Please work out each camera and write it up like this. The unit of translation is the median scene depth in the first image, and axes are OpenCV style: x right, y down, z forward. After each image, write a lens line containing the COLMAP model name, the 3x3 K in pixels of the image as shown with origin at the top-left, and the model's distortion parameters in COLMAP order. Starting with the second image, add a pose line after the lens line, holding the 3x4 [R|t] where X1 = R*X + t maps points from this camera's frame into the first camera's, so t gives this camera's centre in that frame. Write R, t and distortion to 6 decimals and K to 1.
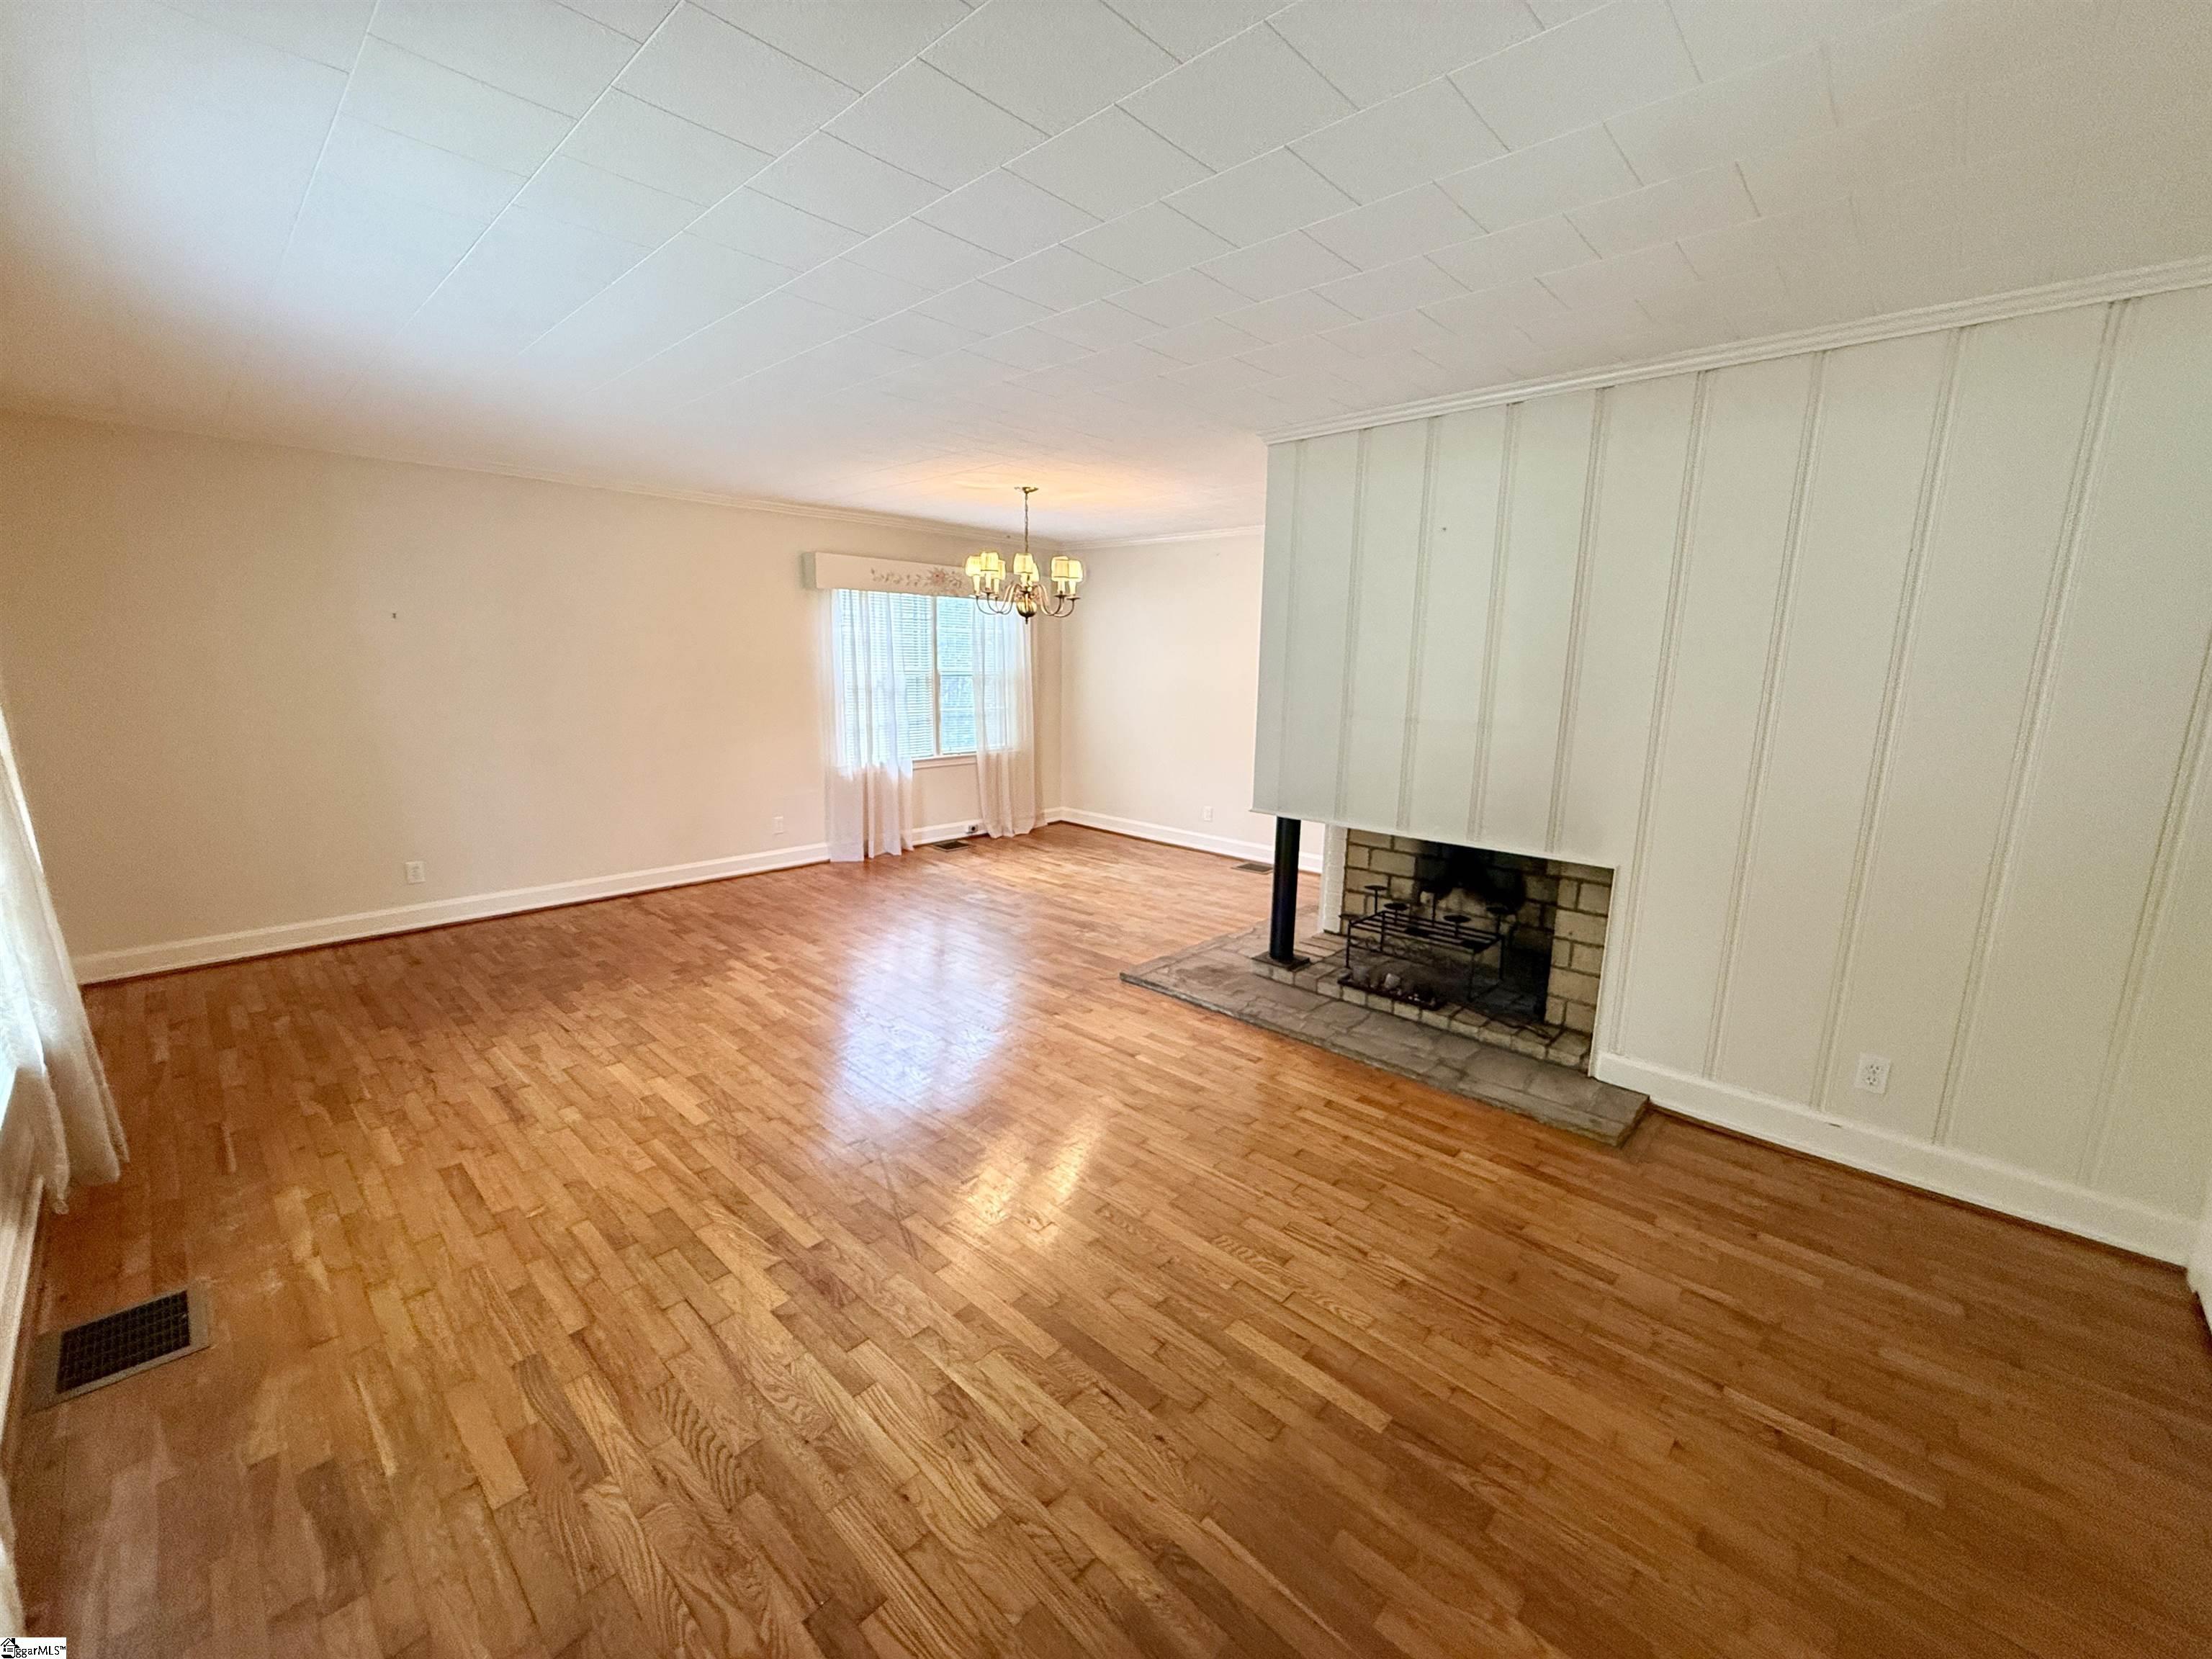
lens RADIAL K [[887.1, 0, 1107.0], [0, 887.1, 834.3], [0, 0, 1]] dist [0.001363, 0.000133]
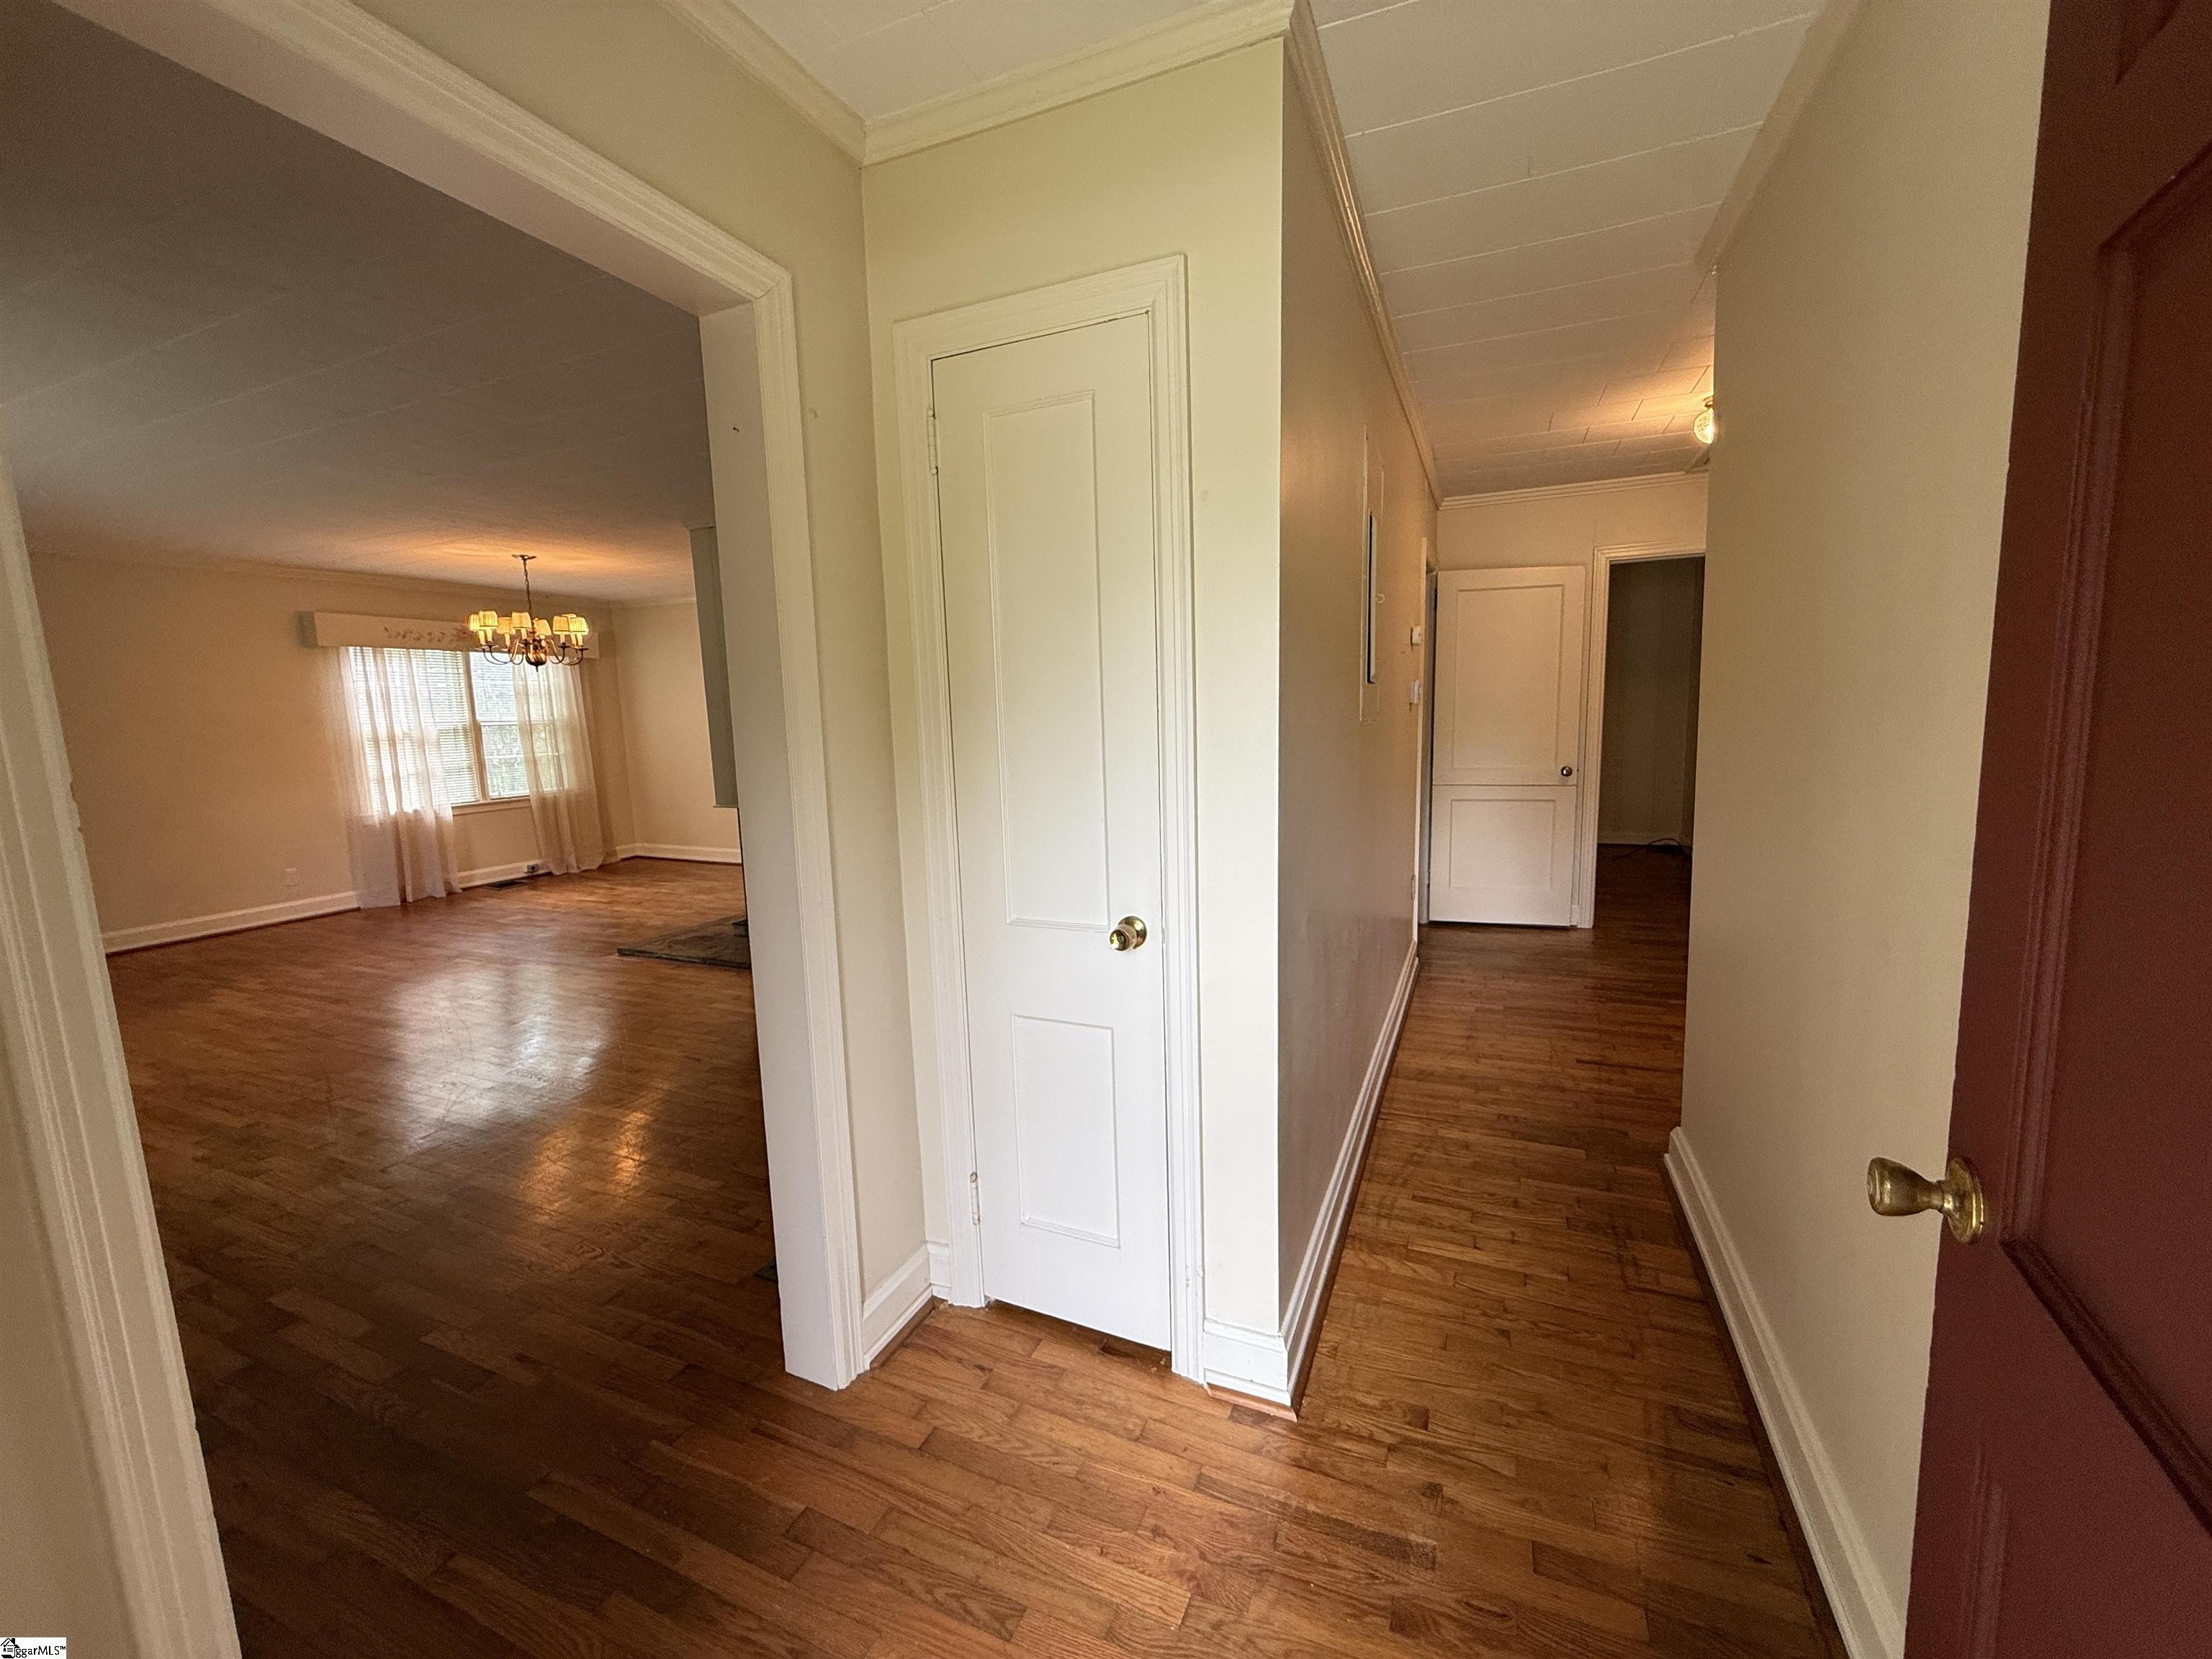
lens RADIAL K [[887.1, 0, 1097.5], [0, 887.1, 826.4], [0, 0, 1]] dist [0.001363, 0.000133]
pose [[0.943968, -0.087415, 0.318251, 0.183318], [0.108831, 0.992796, -0.050112, 0.085237], [-0.311578, 0.081940, 0.946681, -0.256829]]
